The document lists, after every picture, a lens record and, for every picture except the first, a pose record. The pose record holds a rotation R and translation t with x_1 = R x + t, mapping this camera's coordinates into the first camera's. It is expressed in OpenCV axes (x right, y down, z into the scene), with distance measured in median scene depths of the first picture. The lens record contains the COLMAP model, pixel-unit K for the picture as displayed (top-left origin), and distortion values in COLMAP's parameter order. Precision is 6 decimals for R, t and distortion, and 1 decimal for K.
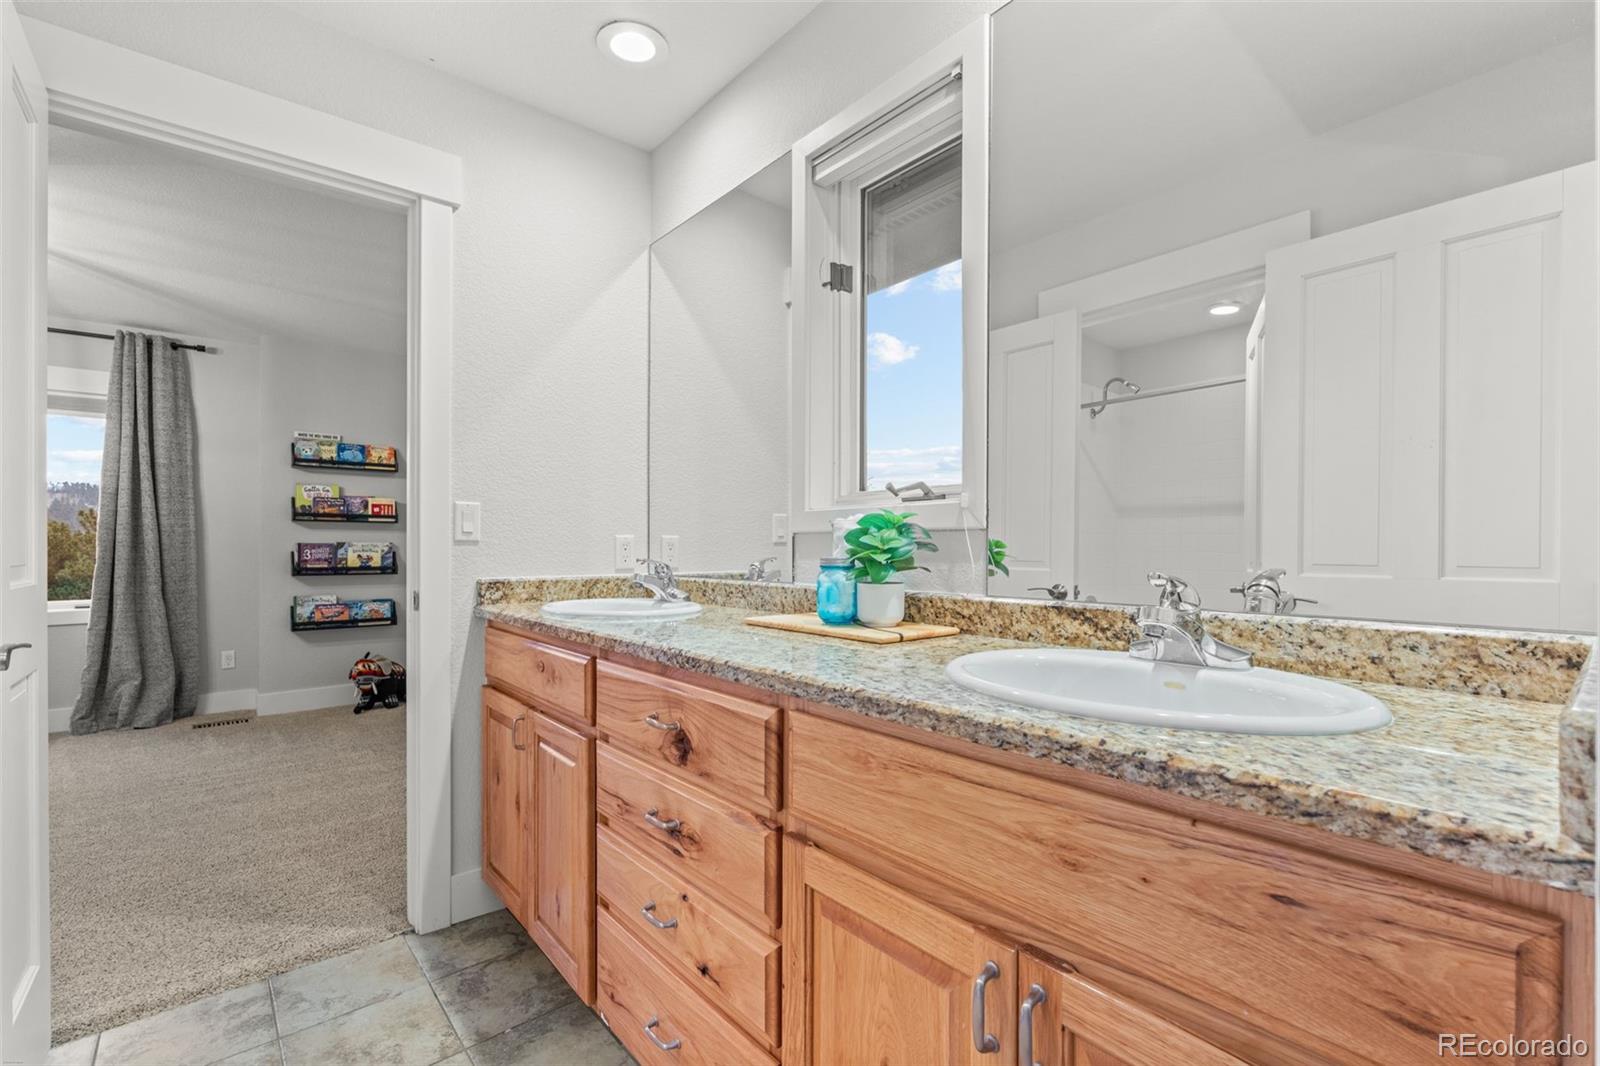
lens RADIAL K [[727.7, 0, 786.7], [0, 727.7, 537.7], [0, 0, 1]] dist [-0.003213, -0.000428]
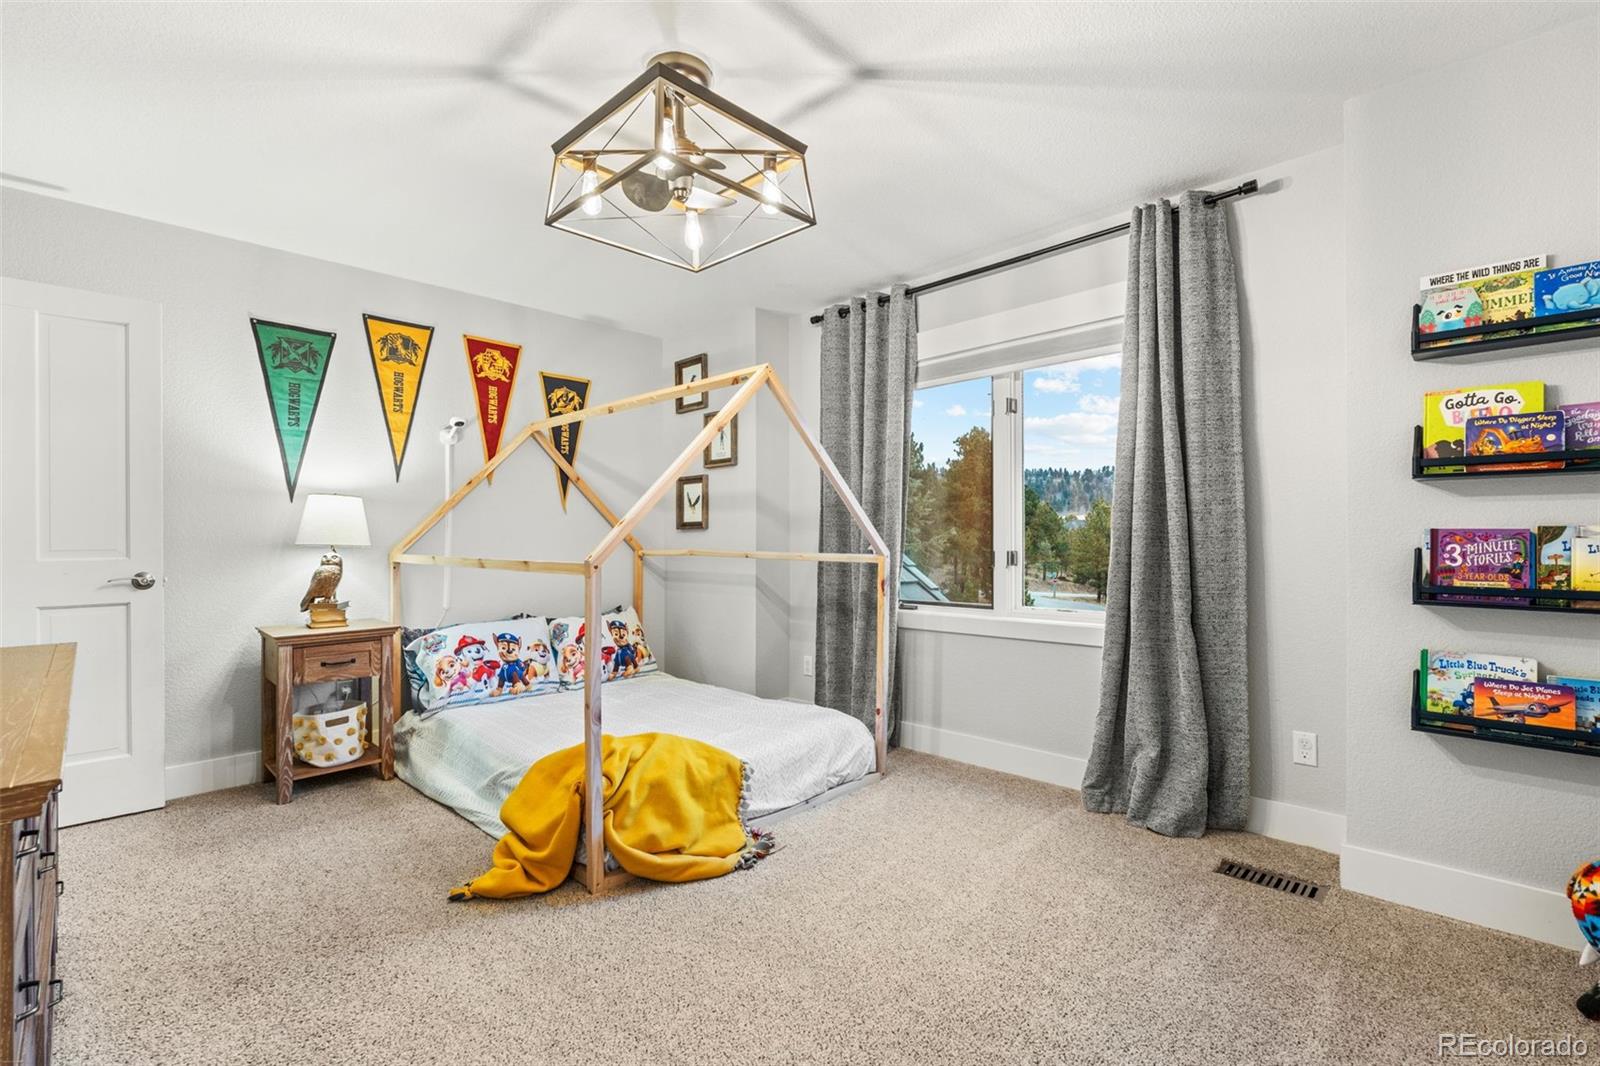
lens RADIAL K [[727.7, 0, 786.7], [0, 727.7, 537.7], [0, 0, 1]] dist [-0.003213, -0.000428]
pose [[0.124933, -0.000338, -0.992165, -0.289804], [0.015040, 0.999886, 0.001553, 0.006176], [0.992051, -0.015116, 0.124924, 0.565663]]
